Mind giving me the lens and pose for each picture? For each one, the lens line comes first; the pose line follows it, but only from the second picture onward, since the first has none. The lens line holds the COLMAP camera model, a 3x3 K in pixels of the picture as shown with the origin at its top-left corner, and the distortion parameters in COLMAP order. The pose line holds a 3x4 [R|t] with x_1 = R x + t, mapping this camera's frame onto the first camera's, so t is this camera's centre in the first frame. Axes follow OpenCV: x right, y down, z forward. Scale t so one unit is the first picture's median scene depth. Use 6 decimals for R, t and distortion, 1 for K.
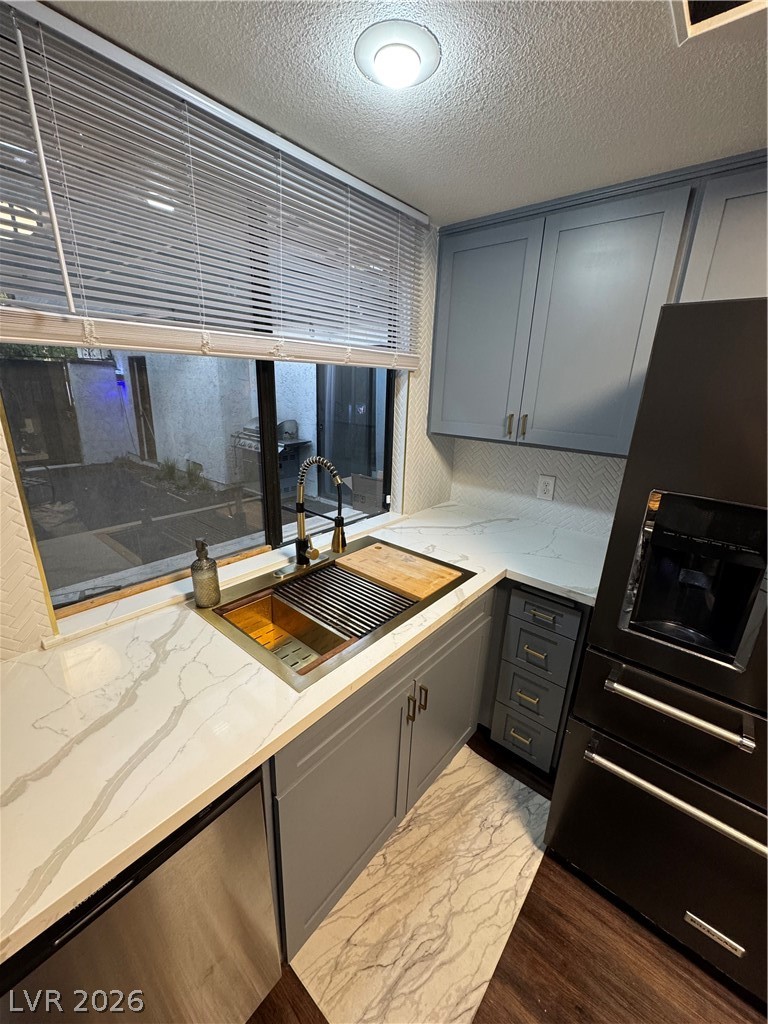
lens RADIAL K [[406.5, 0, 381.5], [0, 406.5, 513.2], [0, 0, 1]] dist [-0.001037, 0.000220]
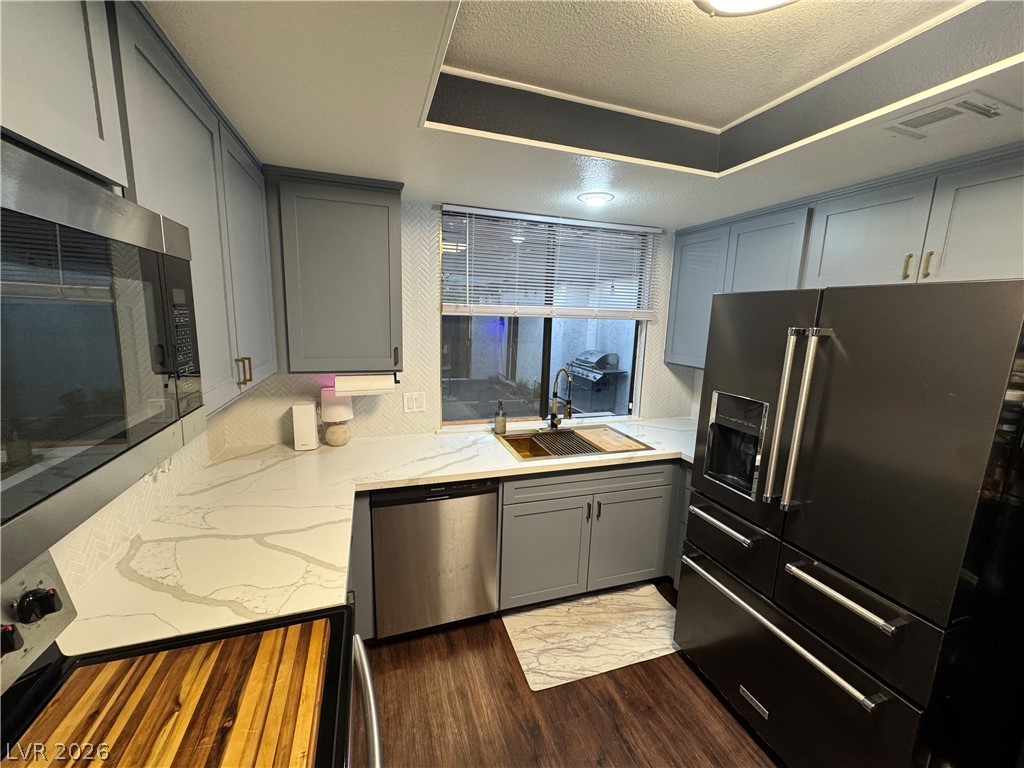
lens RADIAL K [[406.5, 0, 512.5], [0, 406.5, 386.6], [0, 0, 1]] dist [-0.001037, 0.000220]
pose [[0.858437, 0.083562, -0.506067, 0.530170], [-0.158719, 0.981490, -0.107171, 0.167250], [0.487744, 0.172322, 0.855810, -0.625145]]
